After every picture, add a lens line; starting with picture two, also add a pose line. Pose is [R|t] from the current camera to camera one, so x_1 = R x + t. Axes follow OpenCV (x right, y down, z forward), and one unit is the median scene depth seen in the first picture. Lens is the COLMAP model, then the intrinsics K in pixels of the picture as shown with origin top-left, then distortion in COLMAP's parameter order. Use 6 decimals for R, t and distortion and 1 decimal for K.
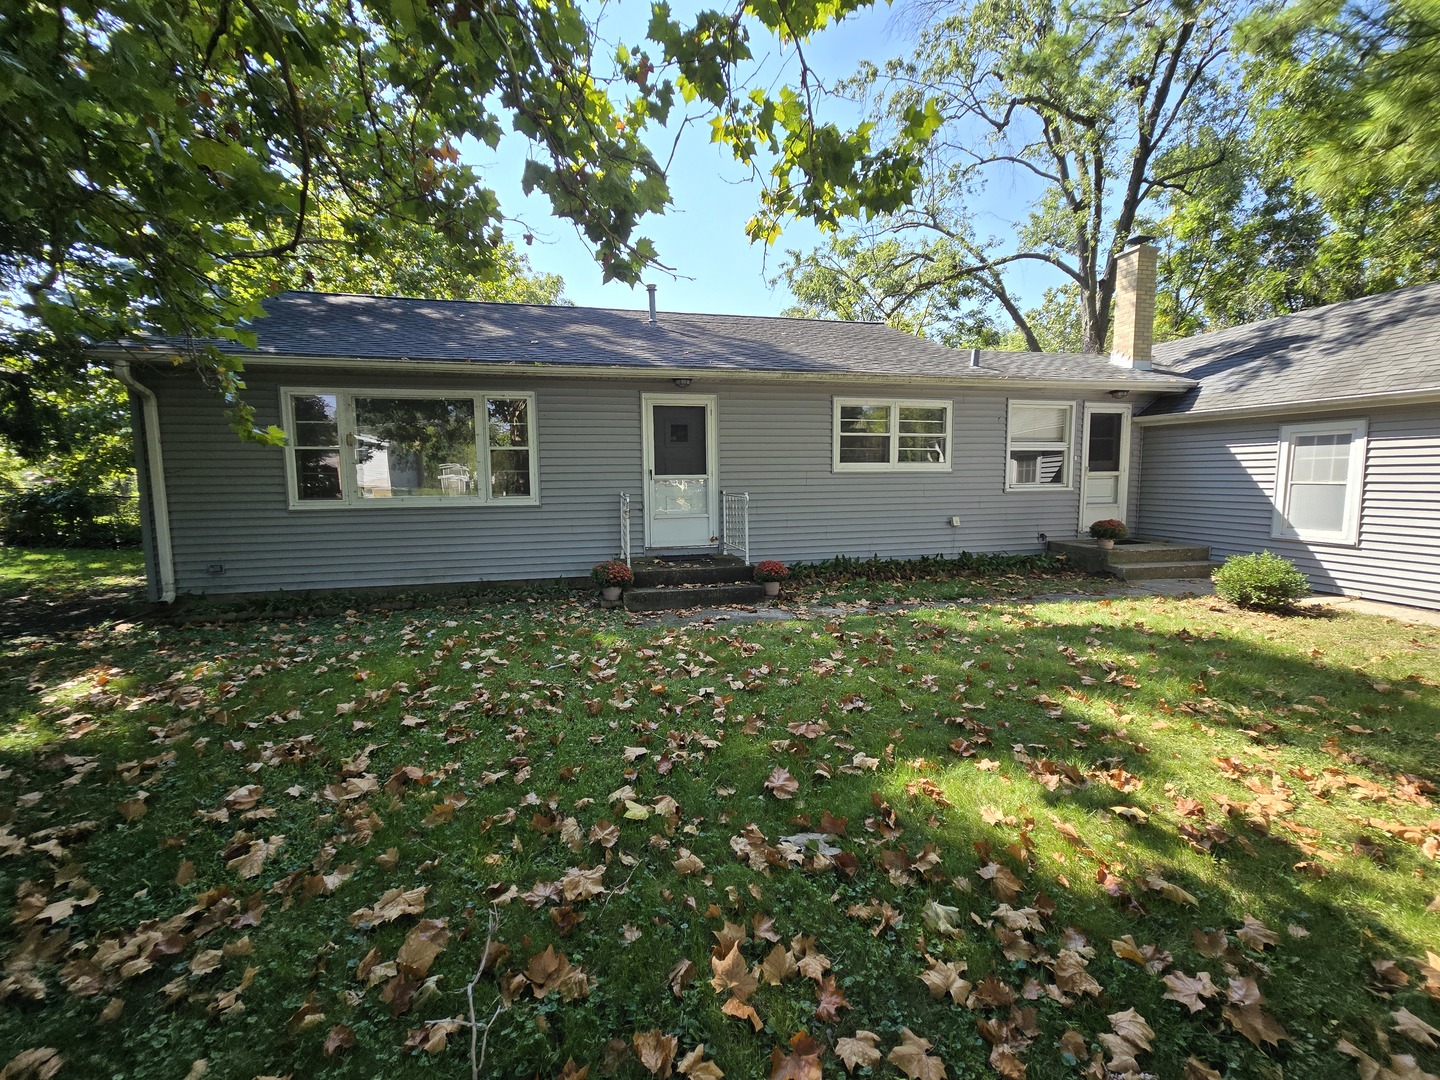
lens RADIAL K [[589.7, 0, 721.3], [0, 589.7, 535.6], [0, 0, 1]] dist [-0.002277, -0.000323]
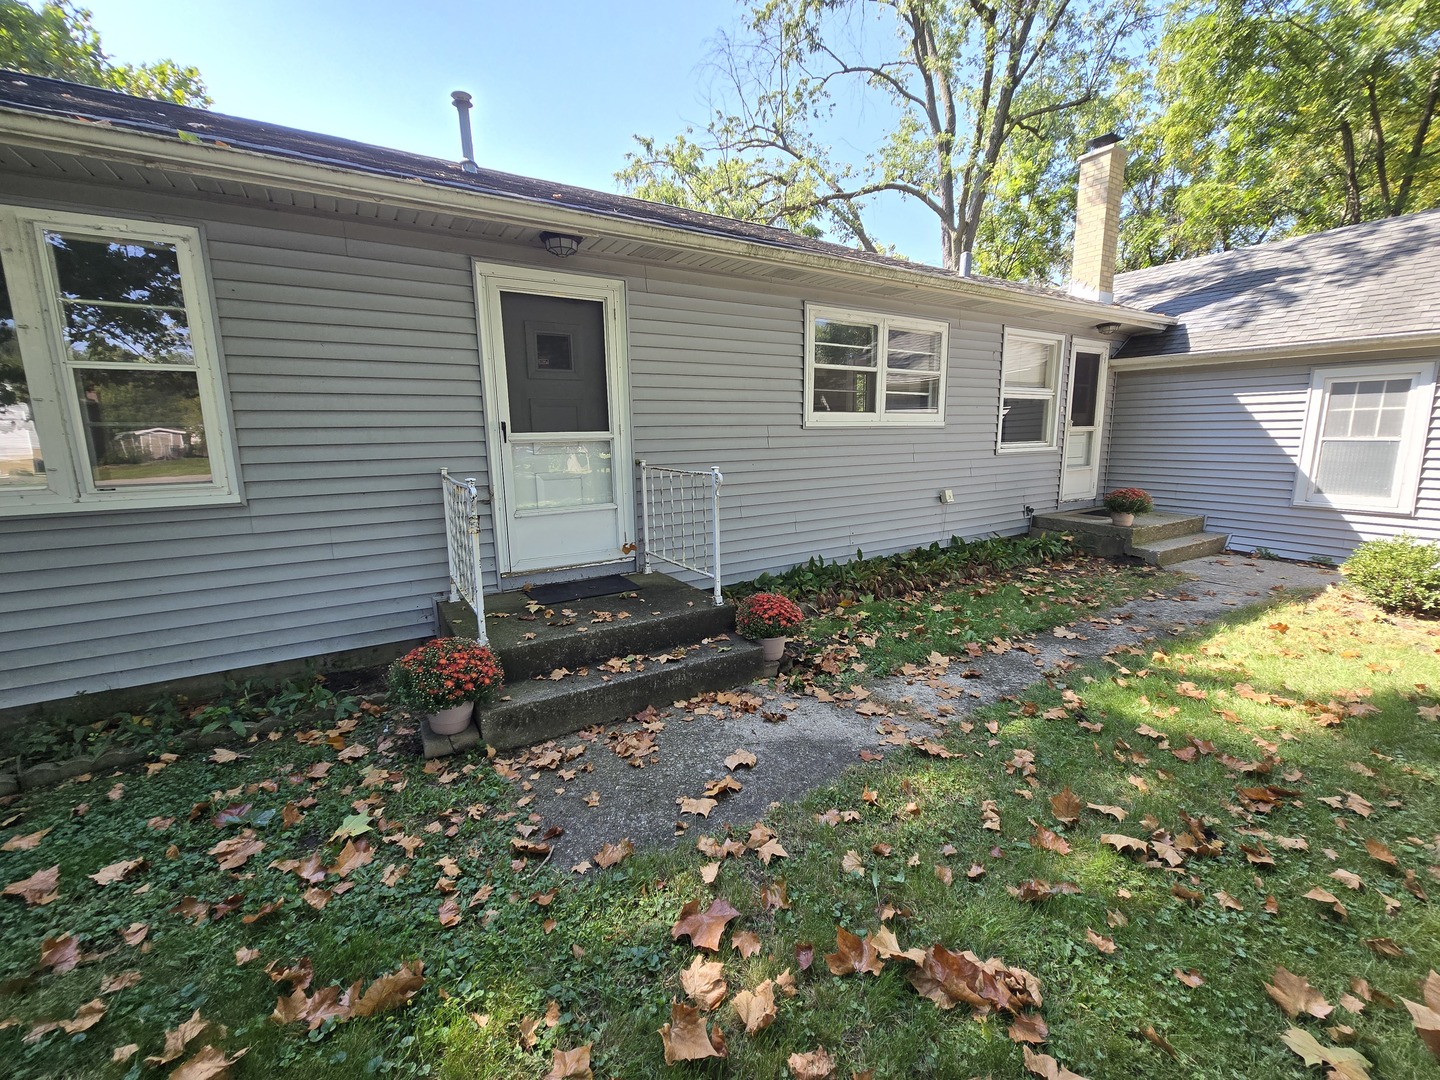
lens RADIAL K [[589.7, 0, 722.0], [0, 589.7, 534.2], [0, 0, 1]] dist [-0.002277, -0.000323]
pose [[0.948398, -0.057258, 0.311870, -0.097850], [0.035973, 0.996640, 0.073585, -0.043368], [-0.315036, -0.058569, 0.947271, 0.428623]]
